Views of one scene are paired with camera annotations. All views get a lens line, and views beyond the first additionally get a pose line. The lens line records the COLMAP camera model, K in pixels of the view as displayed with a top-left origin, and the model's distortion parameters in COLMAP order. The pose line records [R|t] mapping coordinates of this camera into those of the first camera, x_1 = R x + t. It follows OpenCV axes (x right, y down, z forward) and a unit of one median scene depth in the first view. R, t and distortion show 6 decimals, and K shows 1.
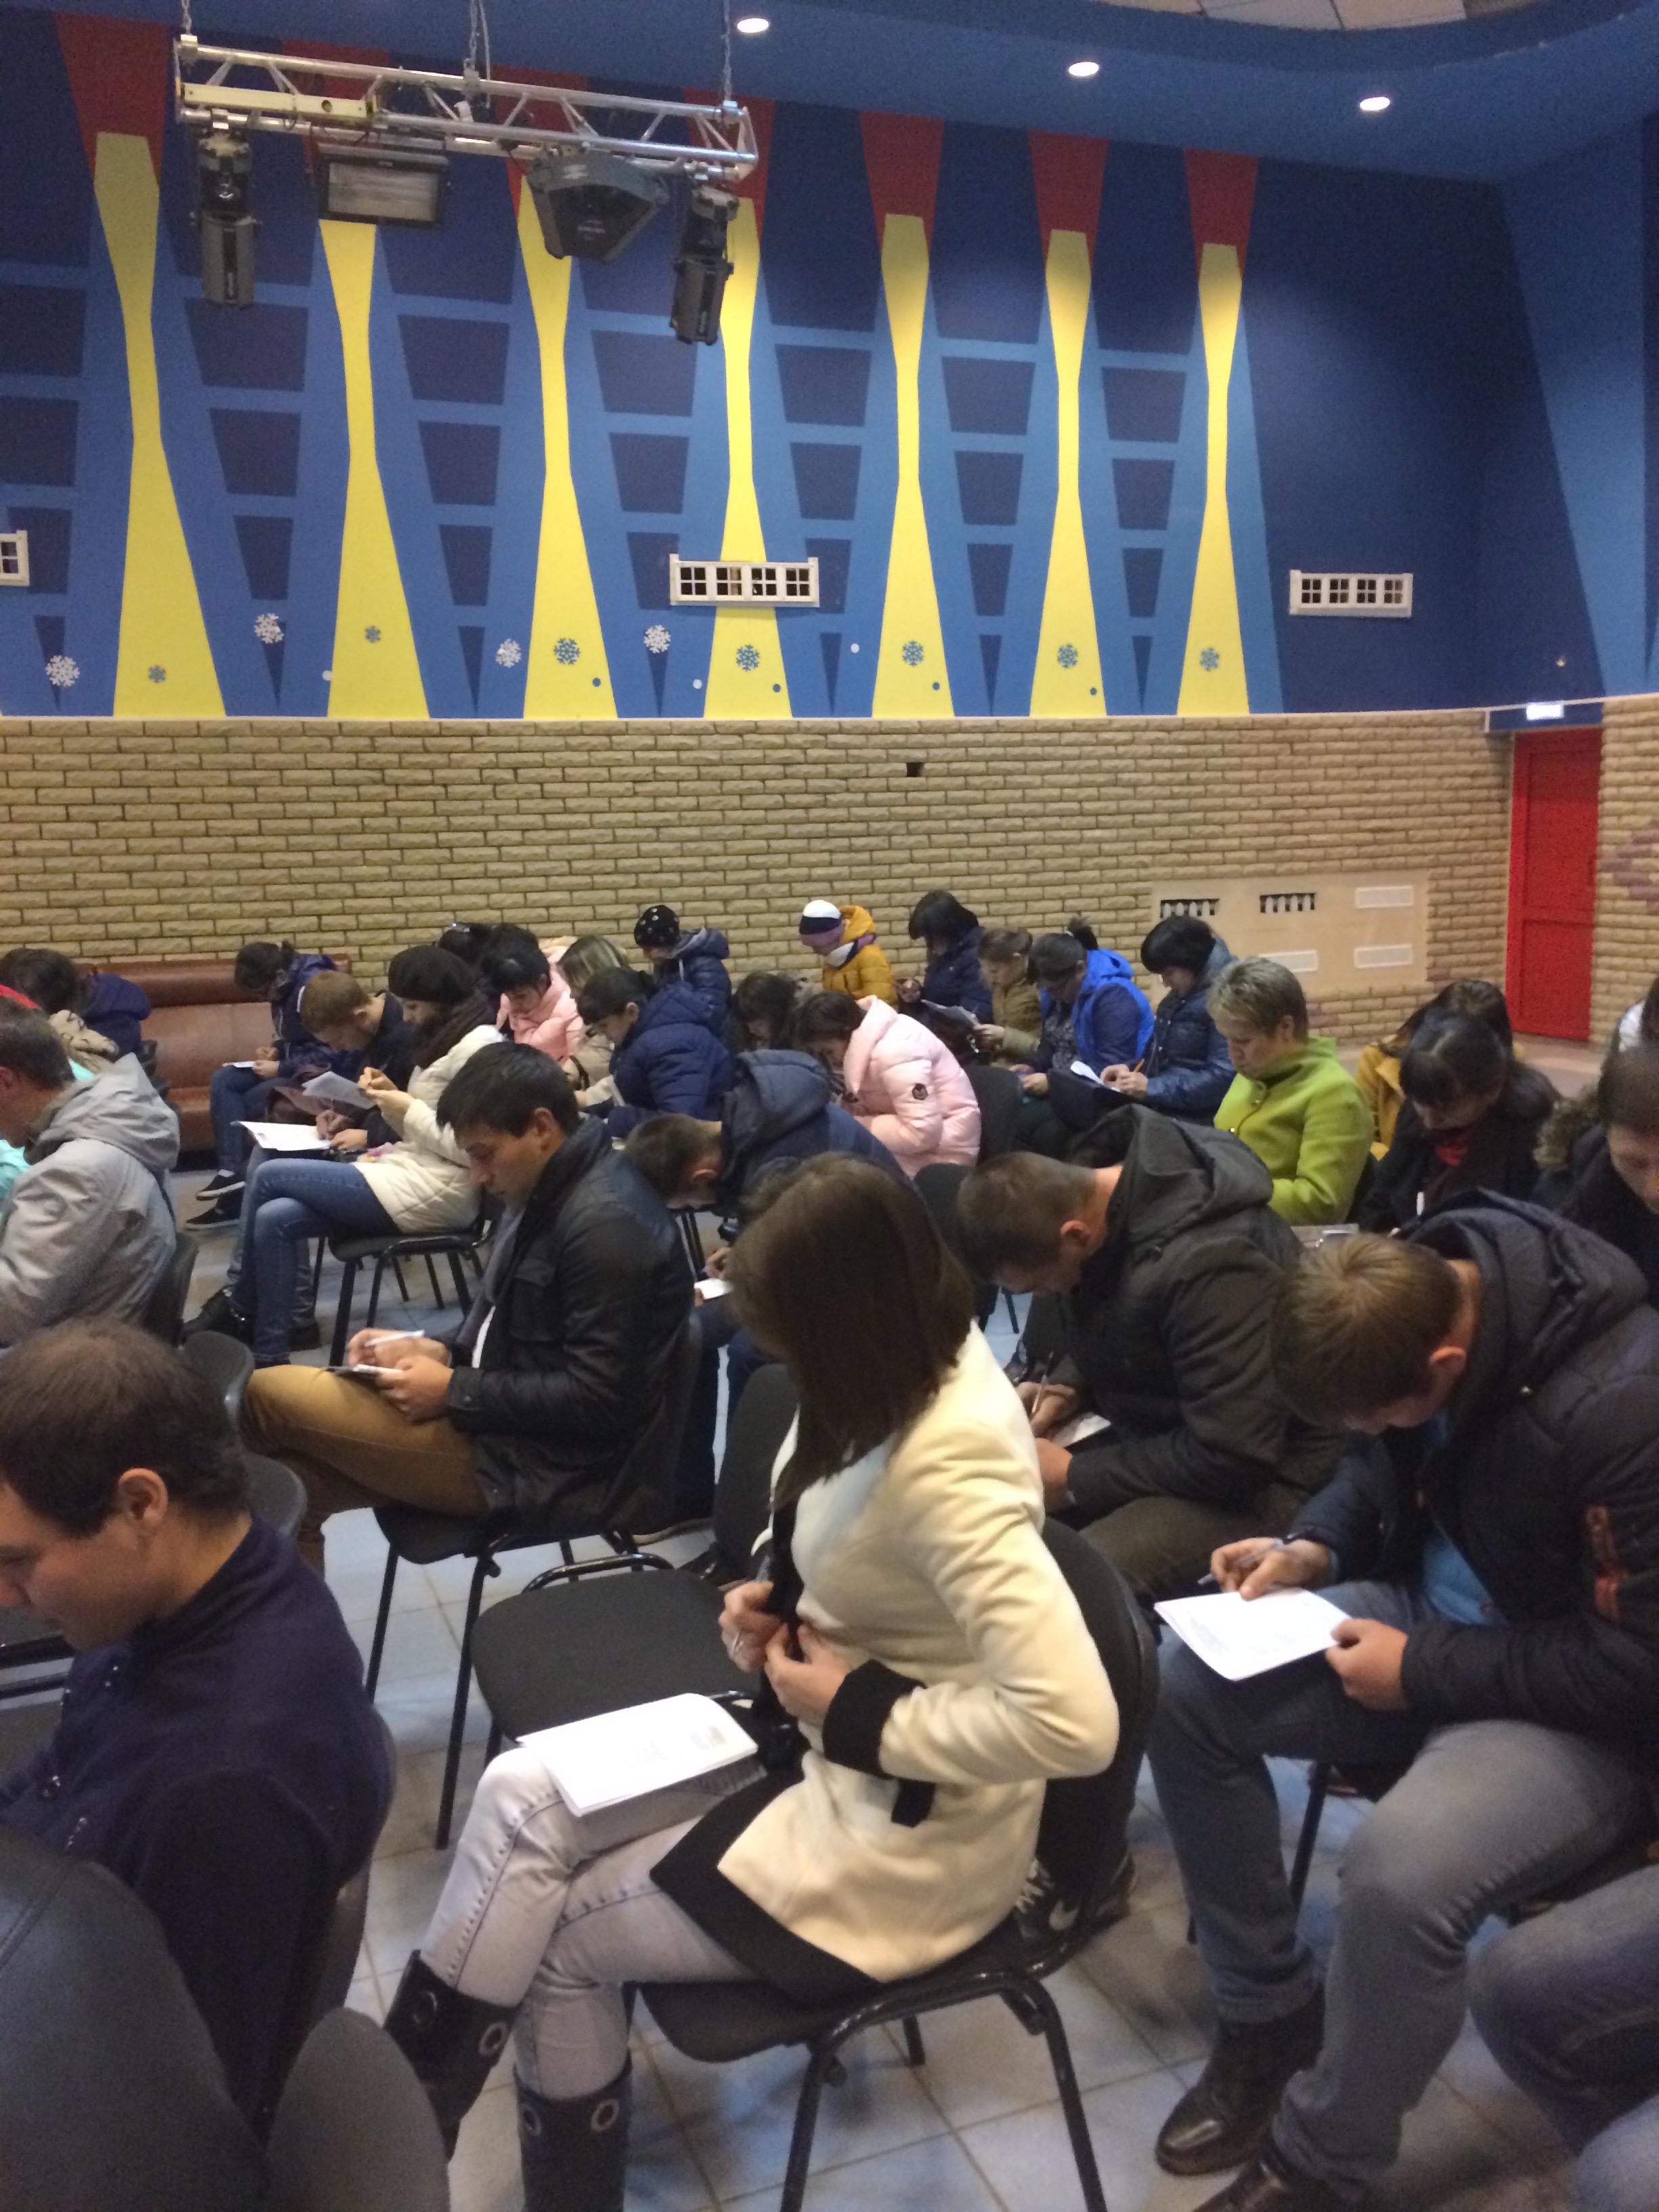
lens RADIAL K [[1929.0, 0, 816.9], [0, 1929.0, 1110.8], [0, 0, 1]] dist [0.115690, -0.126029]
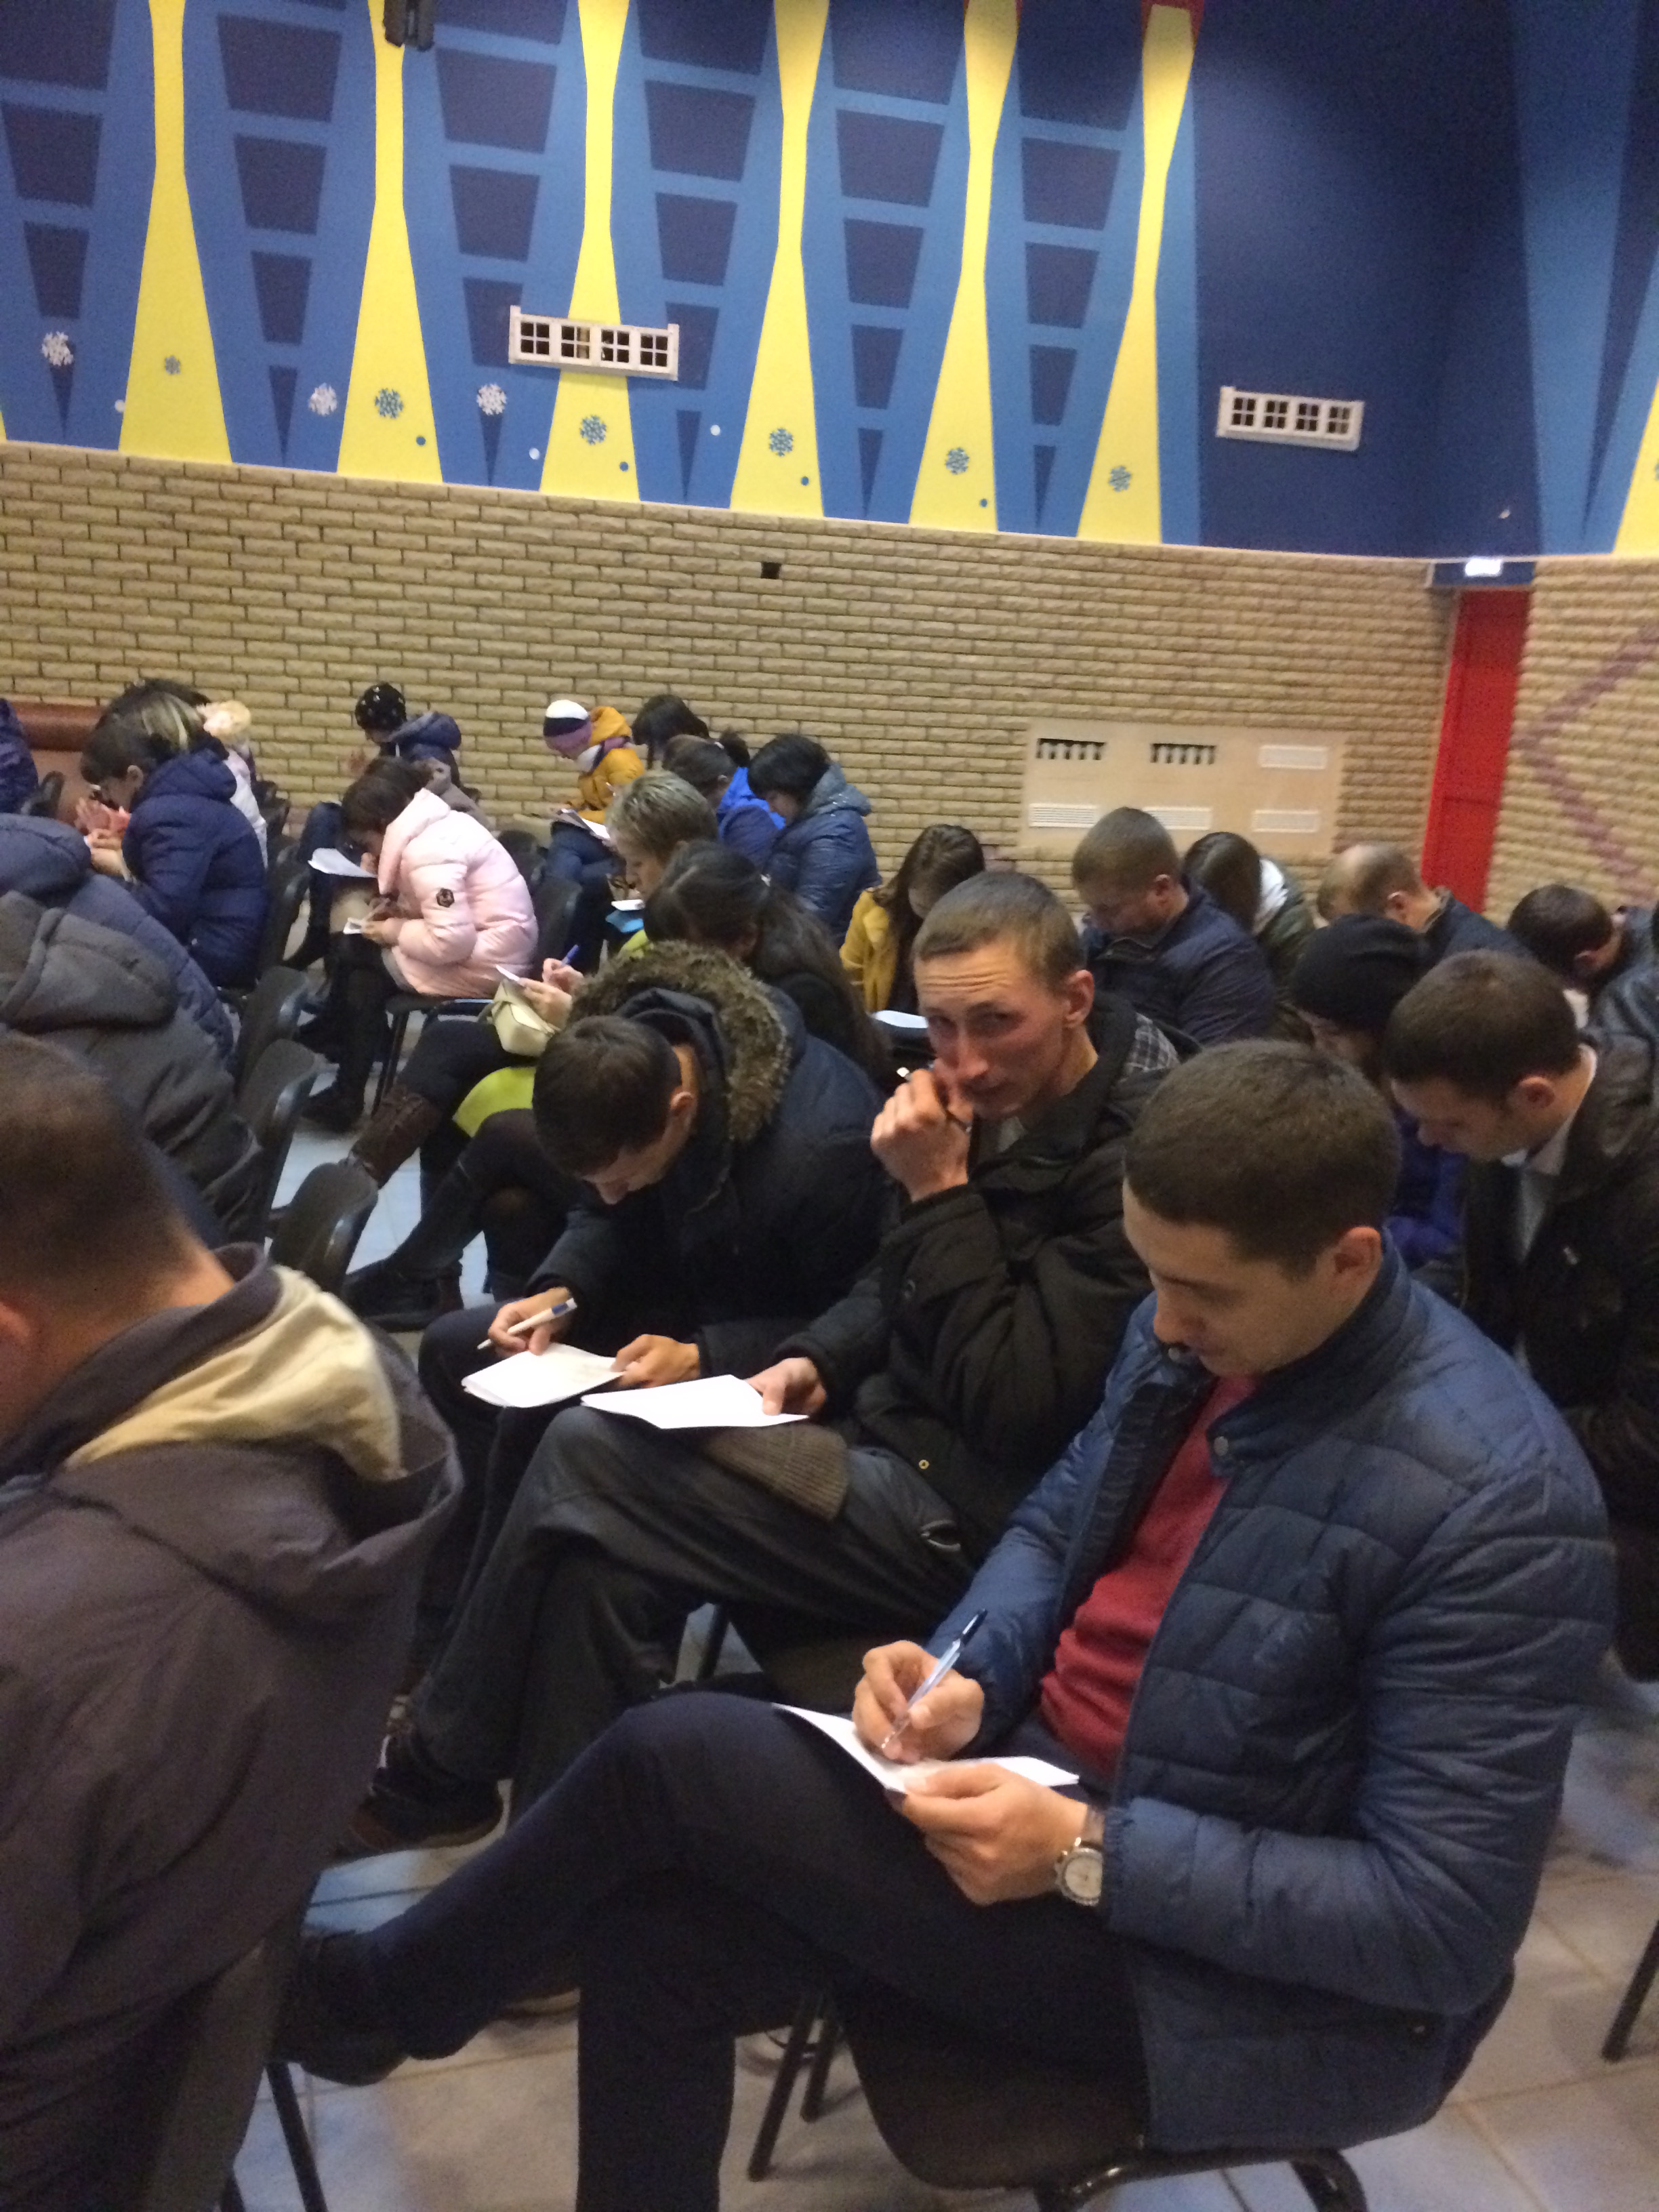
lens RADIAL K [[1929.0, 0, 808.6], [0, 1929.0, 1105.3], [0, 0, 1]] dist [0.115690, -0.126029]
pose [[0.992407, 0.104309, -0.065180, 0.156488], [-0.098298, 0.991127, 0.089465, -0.006046], [0.073933, -0.082378, 0.993855, 0.047795]]
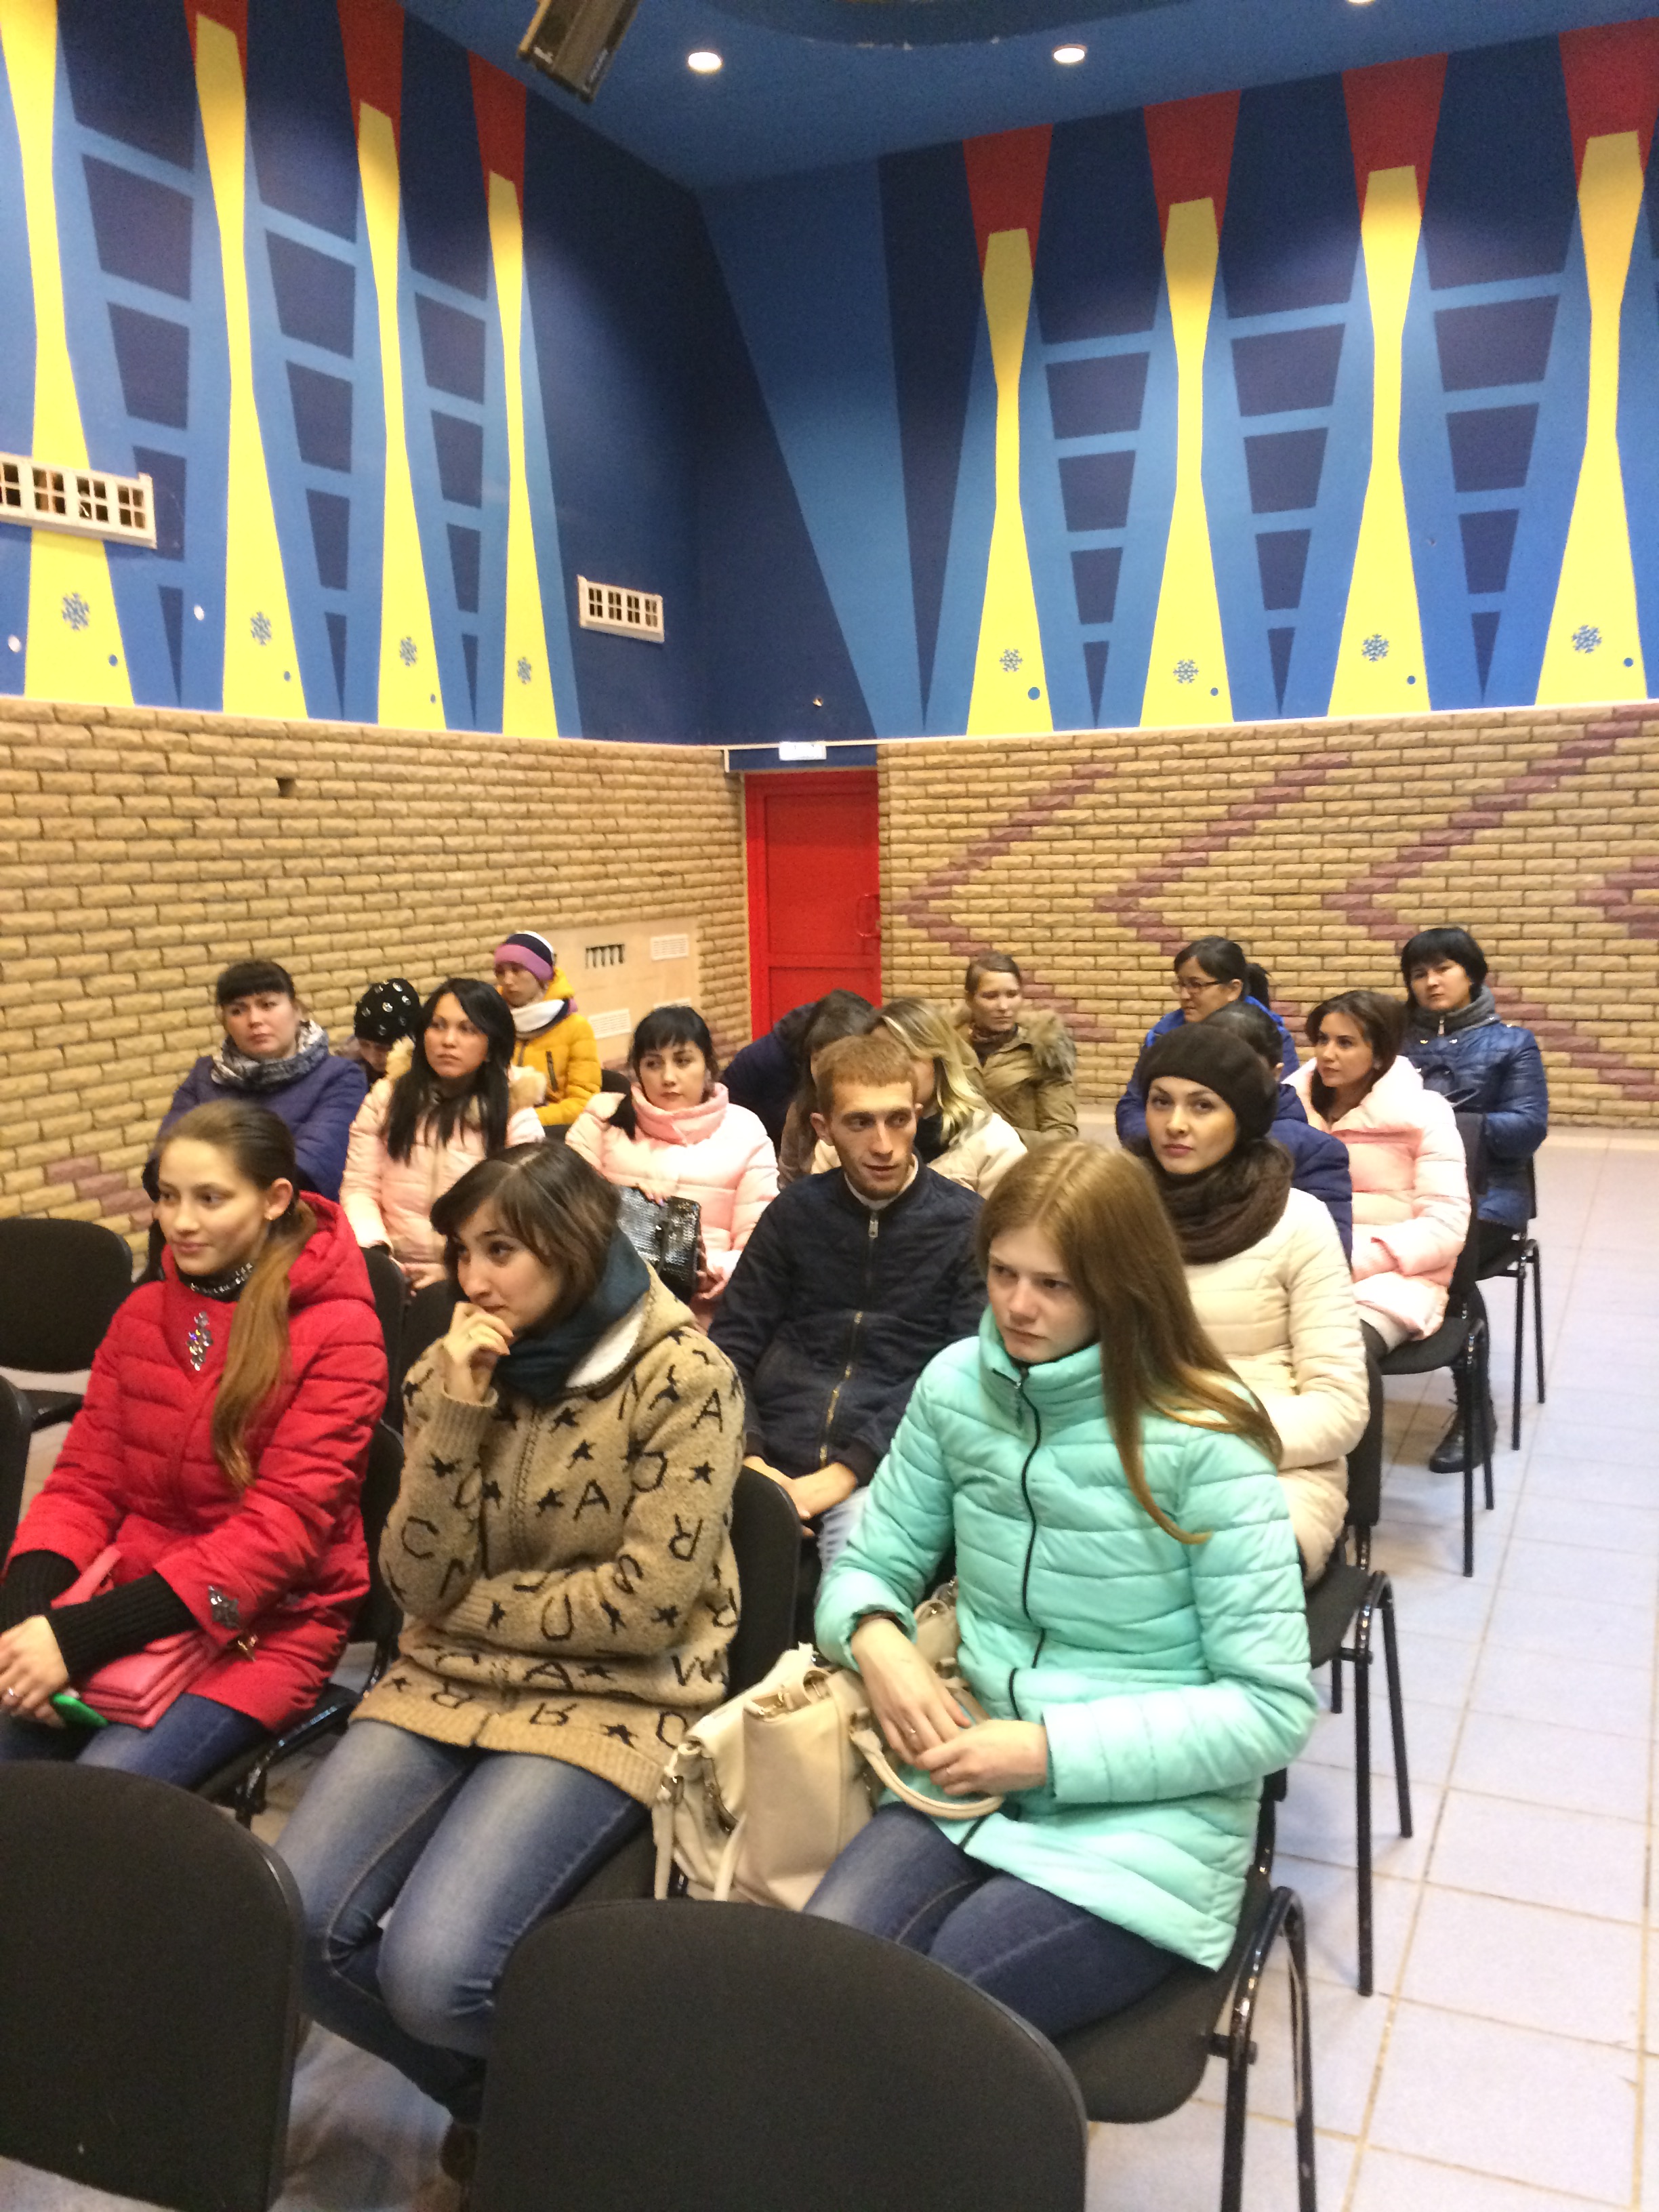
lens RADIAL K [[1929.0, 0, 852.0], [0, 1929.0, 1085.4], [0, 0, 1]] dist [0.115690, -0.126029]
pose [[0.710530, -0.083109, 0.698742, -0.317955], [0.112357, 0.993660, 0.003934, -0.044519], [-0.694639, 0.075713, 0.715363, 0.339017]]
